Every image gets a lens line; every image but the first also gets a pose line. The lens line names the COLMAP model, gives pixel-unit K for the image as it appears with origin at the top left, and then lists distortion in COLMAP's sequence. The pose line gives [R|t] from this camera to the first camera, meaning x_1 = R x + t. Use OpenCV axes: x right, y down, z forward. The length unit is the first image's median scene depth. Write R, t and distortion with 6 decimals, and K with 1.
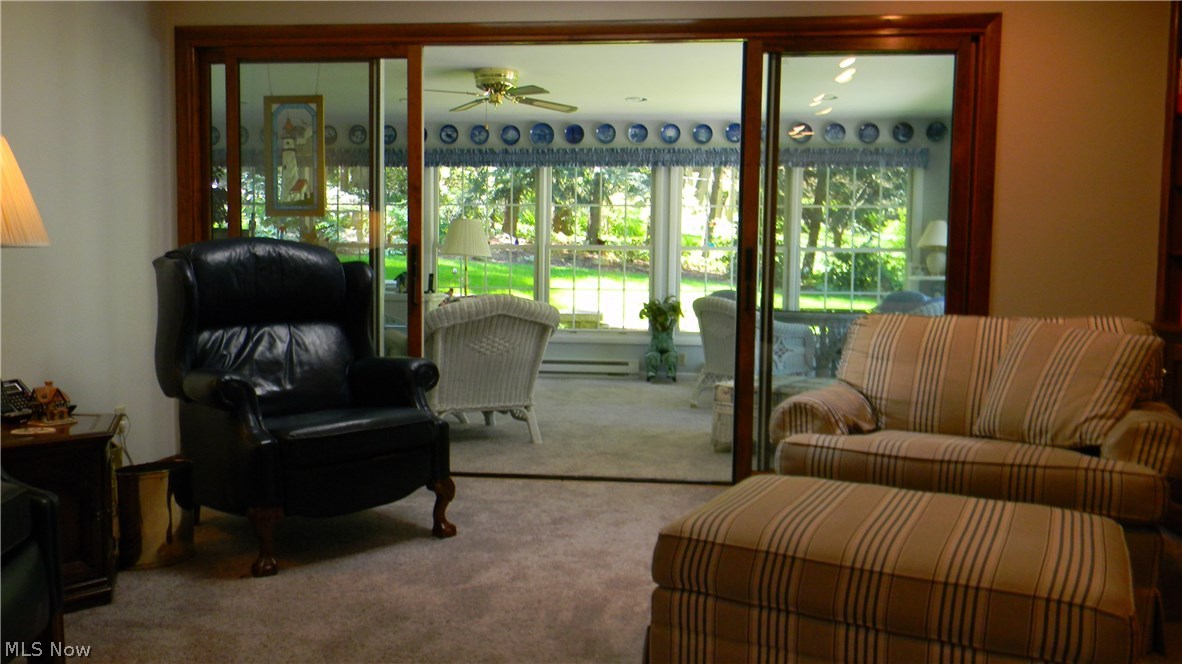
lens RADIAL K [[962.0, 0, 591.0], [0, 962.0, 332.0], [0, 0, 1]] dist [0.026191, 0.005325]
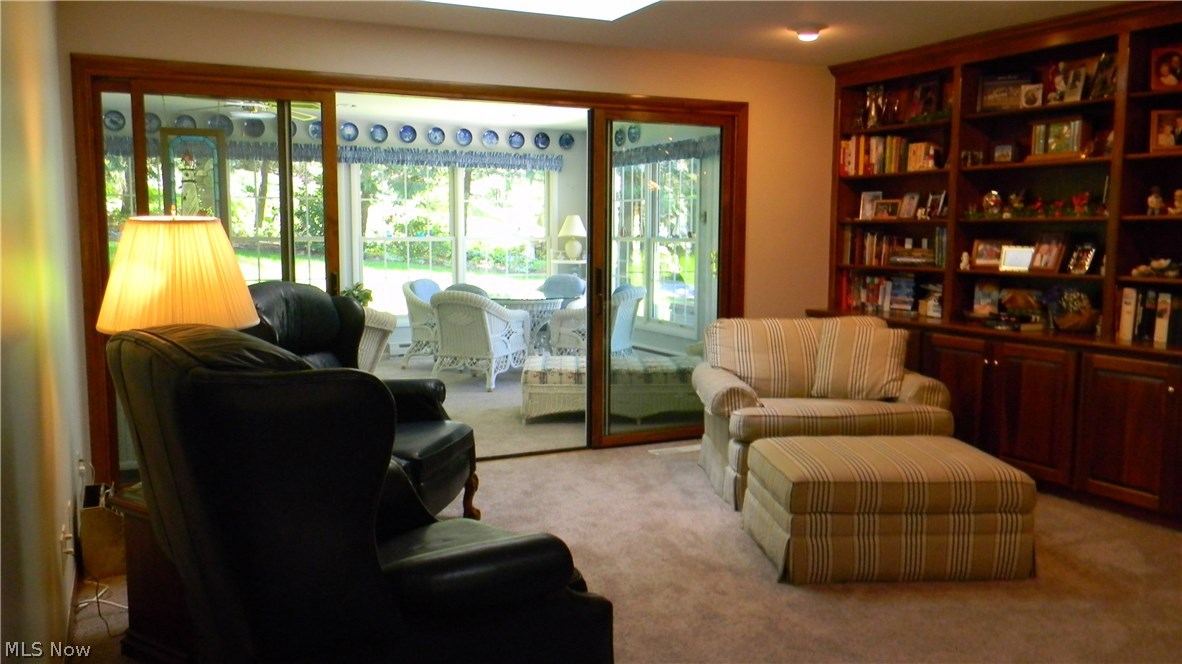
lens RADIAL K [[962.0, 0, 591.0], [0, 962.0, 332.0], [0, 0, 1]] dist [0.026191, 0.005325]
pose [[0.841596, -0.068298, 0.535772, -0.613340], [0.039952, 0.997127, 0.064352, -0.094499], [-0.538627, -0.032753, 0.841907, -0.109880]]
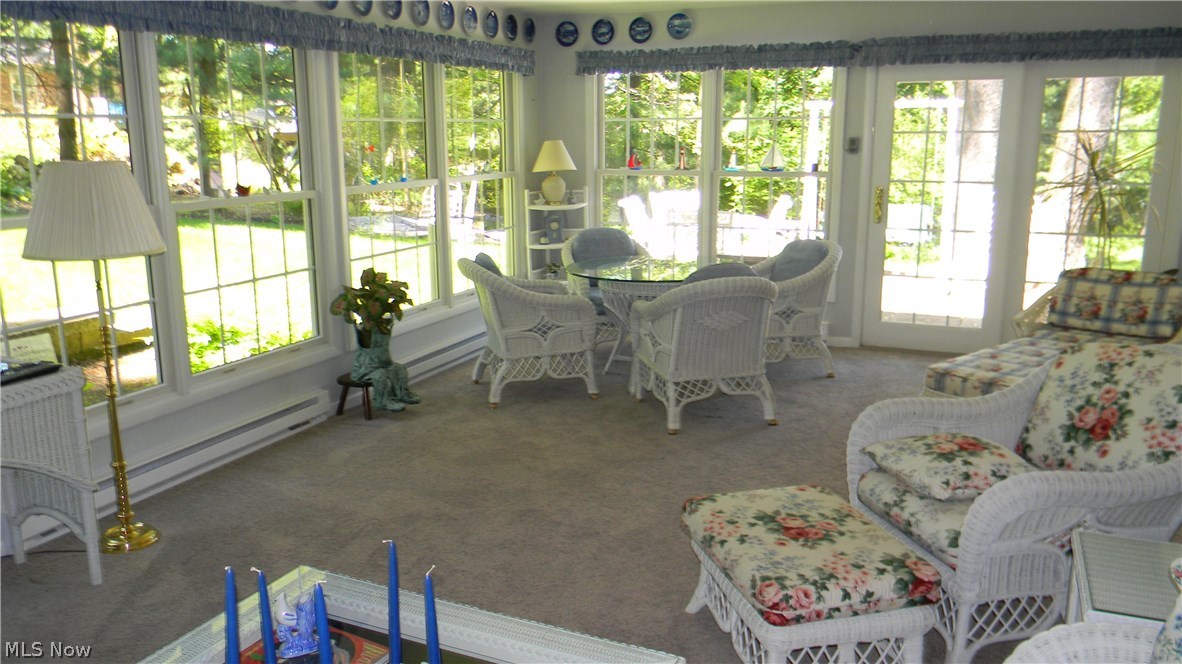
lens RADIAL K [[962.0, 0, 591.0], [0, 962.0, 332.0], [0, 0, 1]] dist [0.026191, 0.005325]
pose [[0.294569, -0.212035, 0.931810, -0.984528], [0.066810, 0.977258, 0.201256, -0.250606], [-0.953292, 0.002971, 0.302036, 1.495376]]
